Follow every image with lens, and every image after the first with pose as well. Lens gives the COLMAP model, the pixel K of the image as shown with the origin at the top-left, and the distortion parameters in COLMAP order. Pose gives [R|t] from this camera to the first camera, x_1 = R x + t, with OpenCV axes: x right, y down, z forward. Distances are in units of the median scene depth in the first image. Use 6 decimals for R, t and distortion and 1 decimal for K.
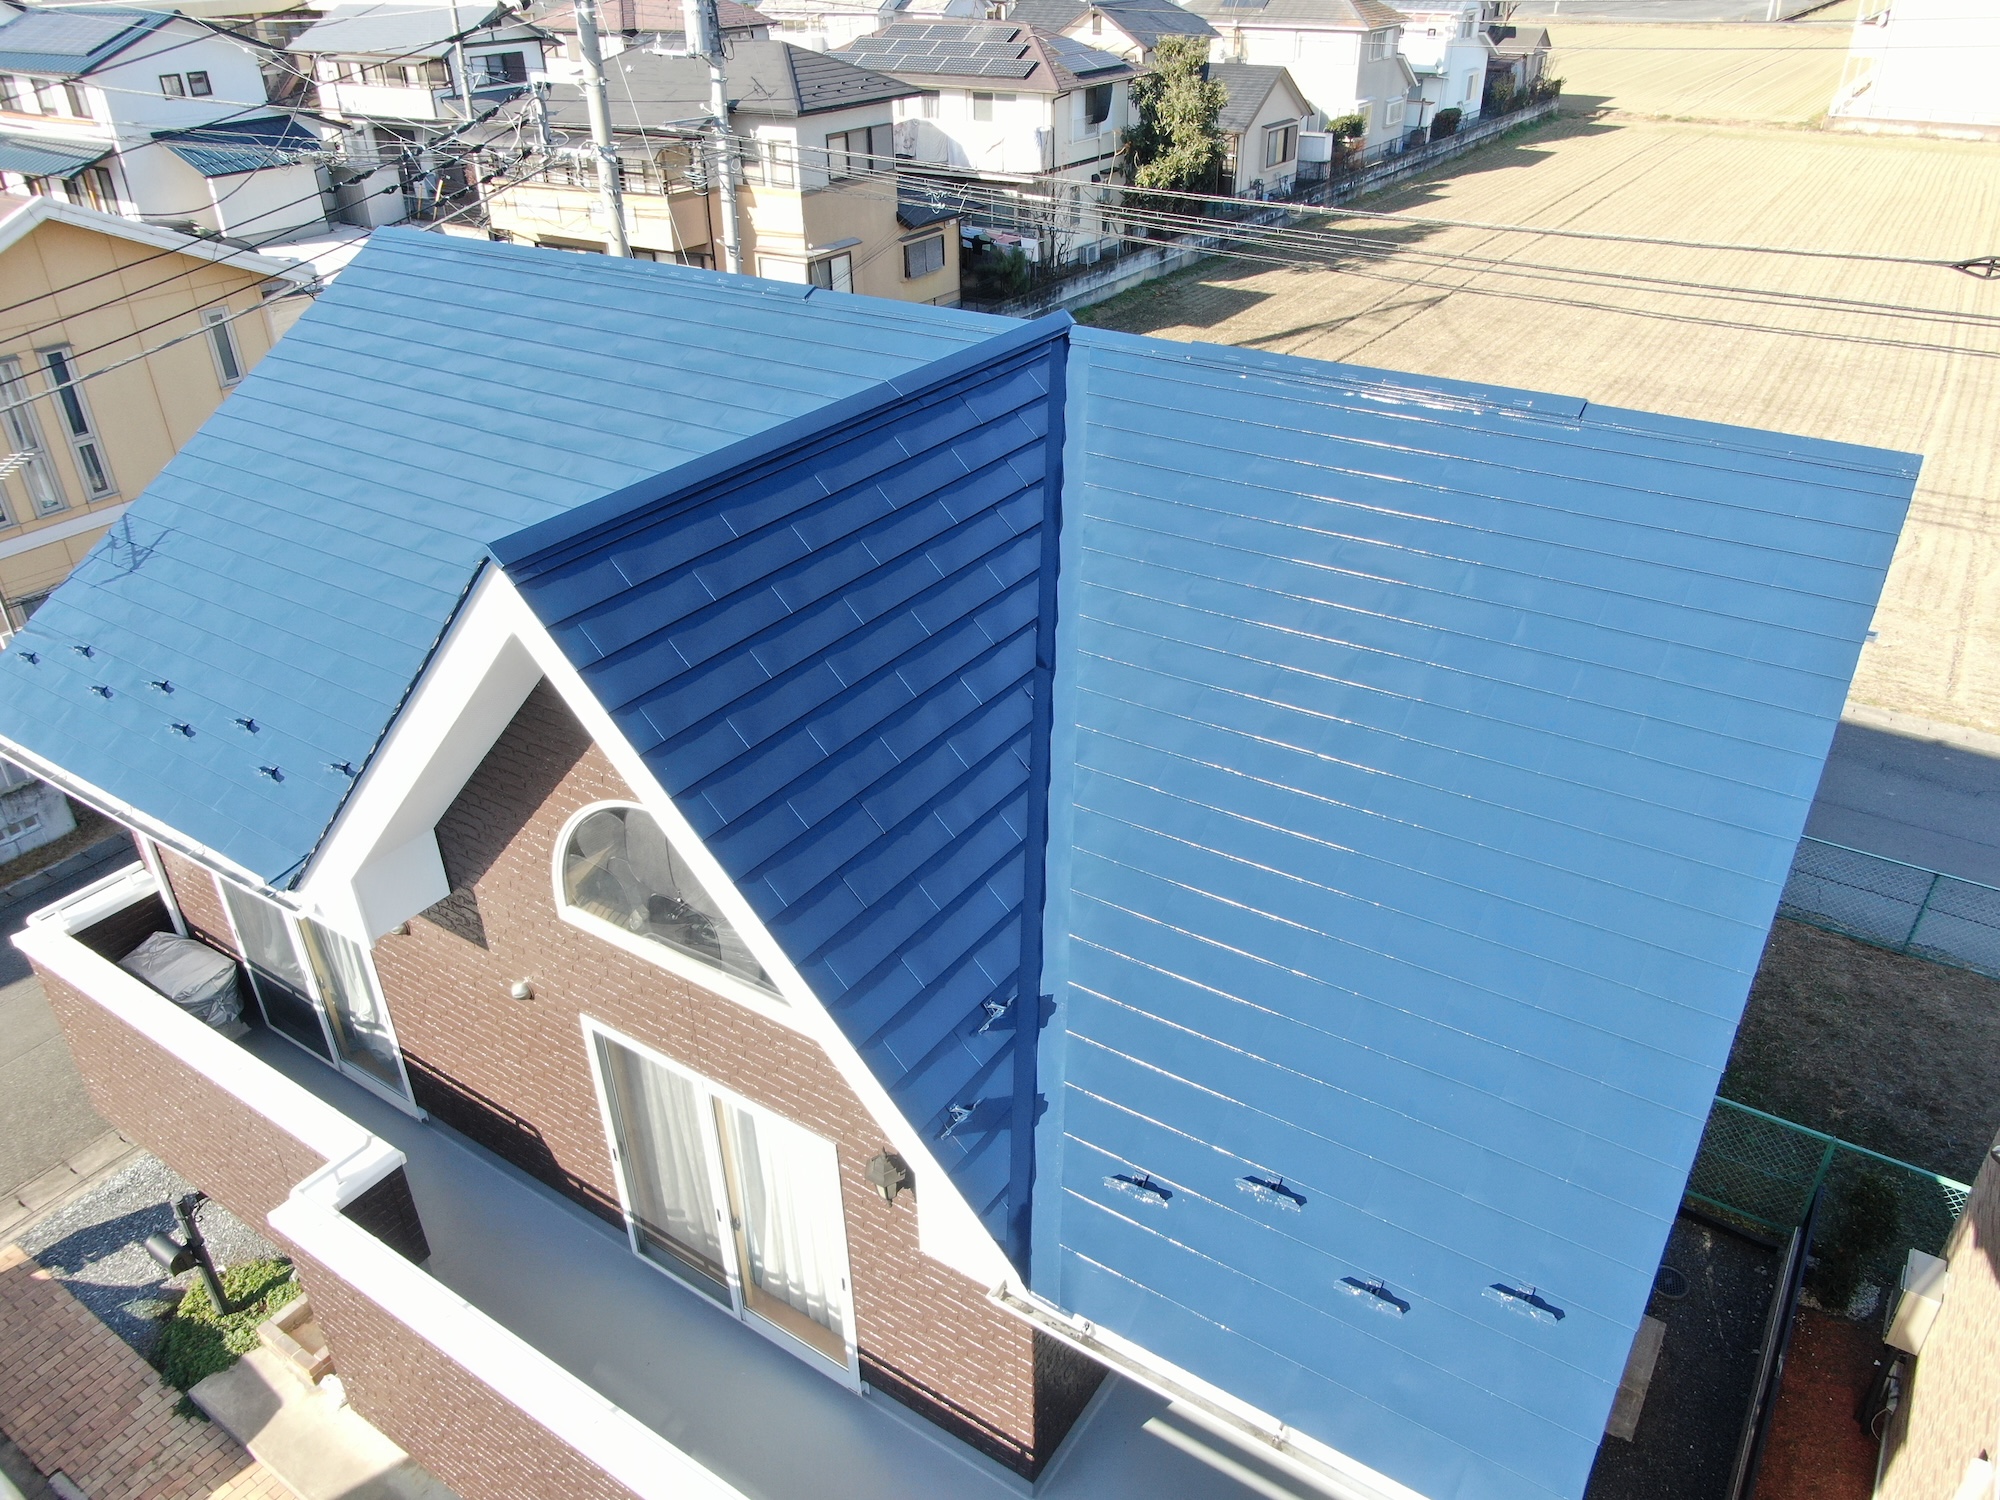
lens RADIAL K [[1437.1, 0, 1000.0], [0, 1437.1, 750.0], [0, 0, 1]] dist [-0.003454, -0.007036]
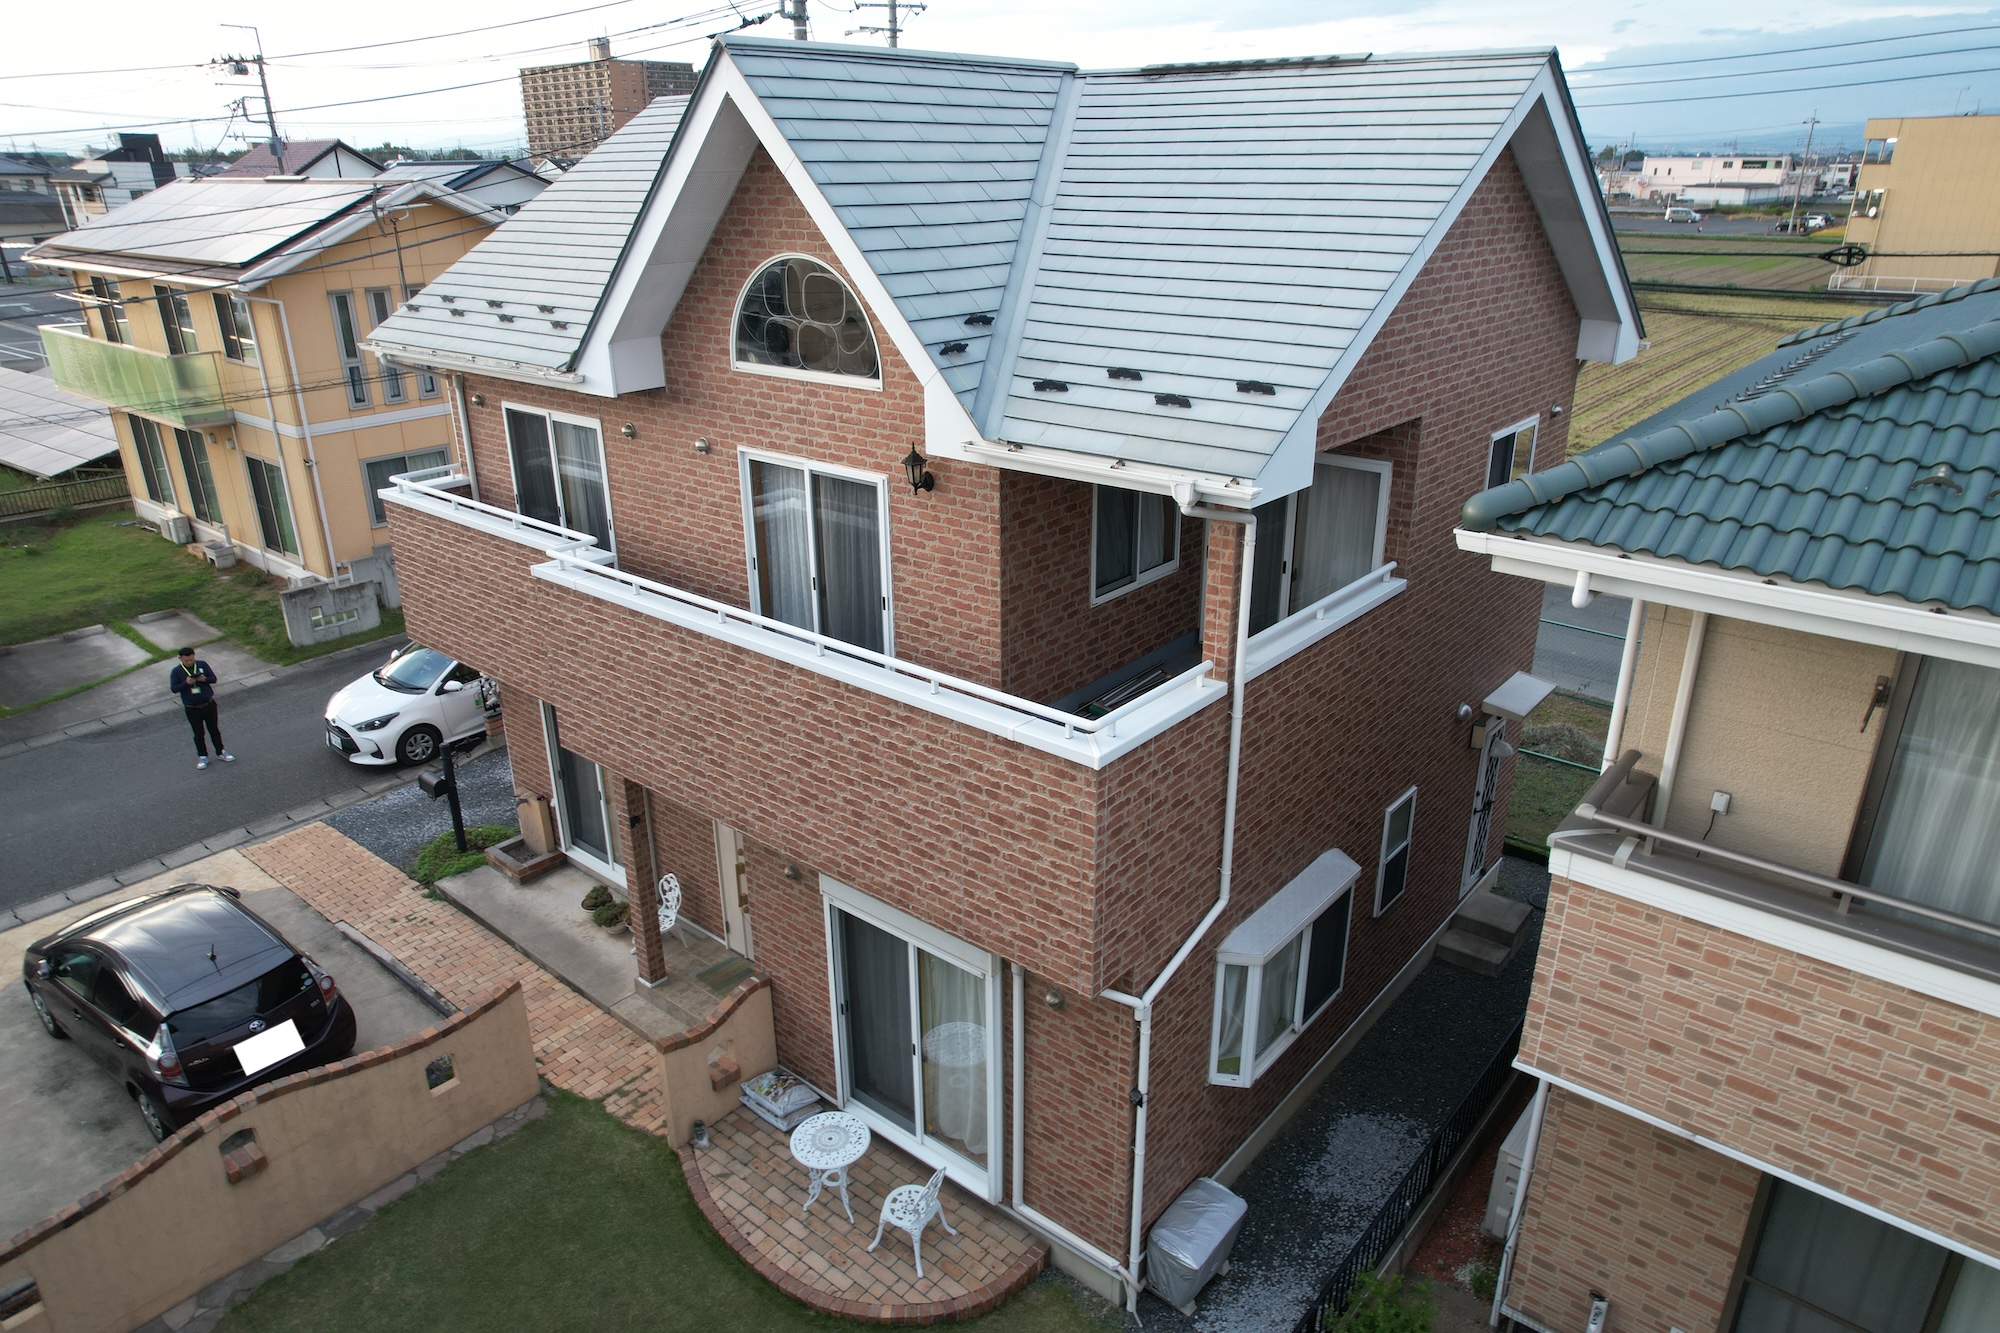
lens RADIAL K [[1279.0, 0, 1009.8], [0, 1279.0, 670.6], [0, 0, 1]] dist [-0.077333, 0.072540]
pose [[0.994813, 0.047795, -0.089789, 0.075021], [-0.060650, 0.987365, -0.146394, 0.326406], [0.081658, 0.151080, 0.985143, -0.161361]]
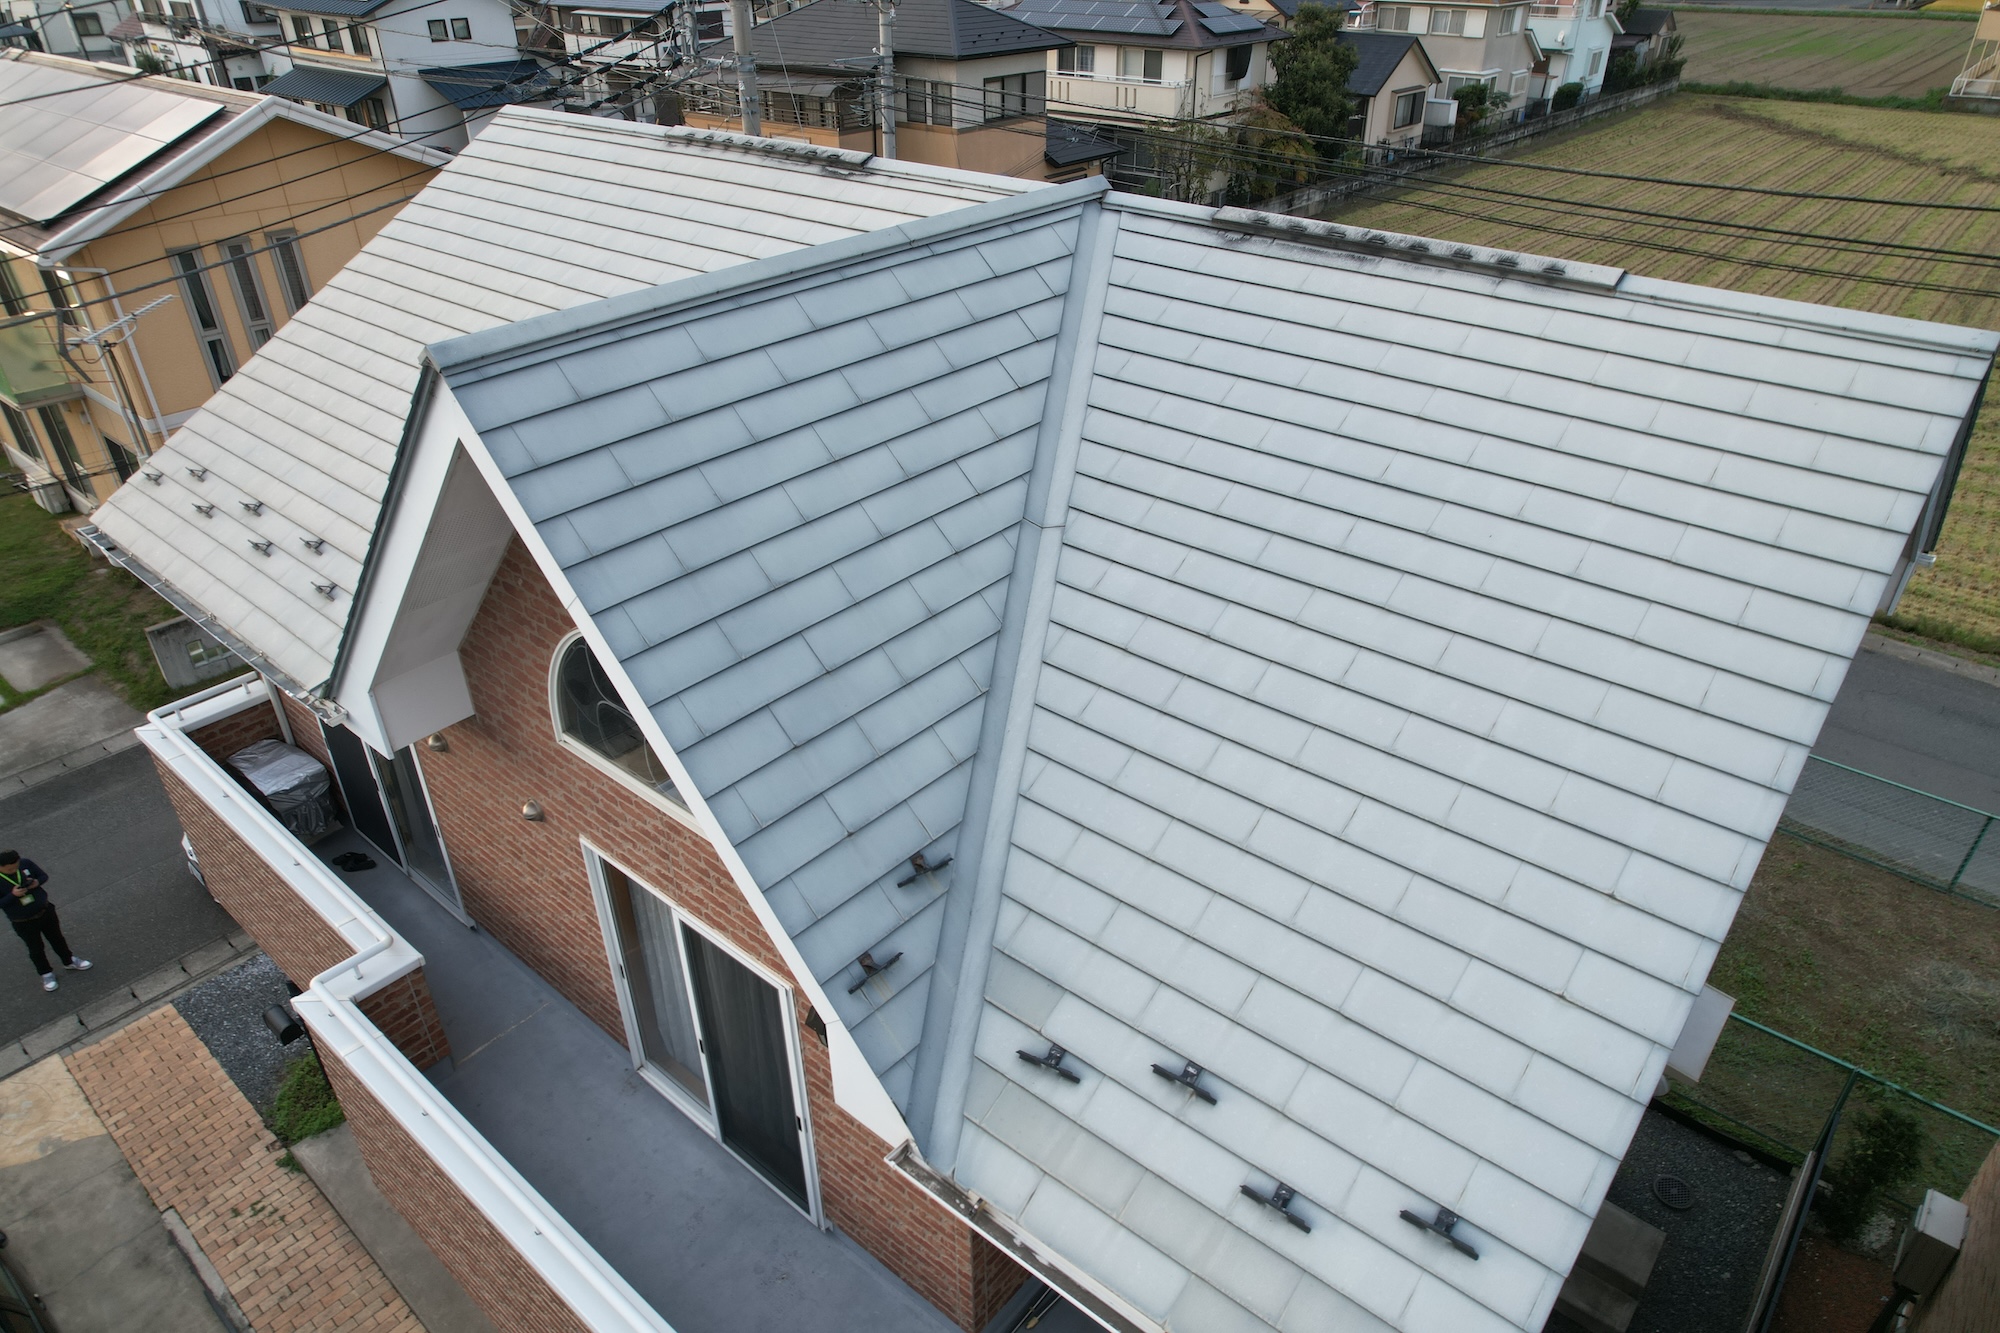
lens RADIAL K [[1279.0, 0, 1009.8], [0, 1279.0, 670.6], [0, 0, 1]] dist [-0.077333, 0.072540]
pose [[0.993382, 0.068060, -0.092516, 0.049246], [-0.066416, 0.997576, 0.020744, 0.013803], [0.093703, -0.014462, 0.995495, 0.067474]]
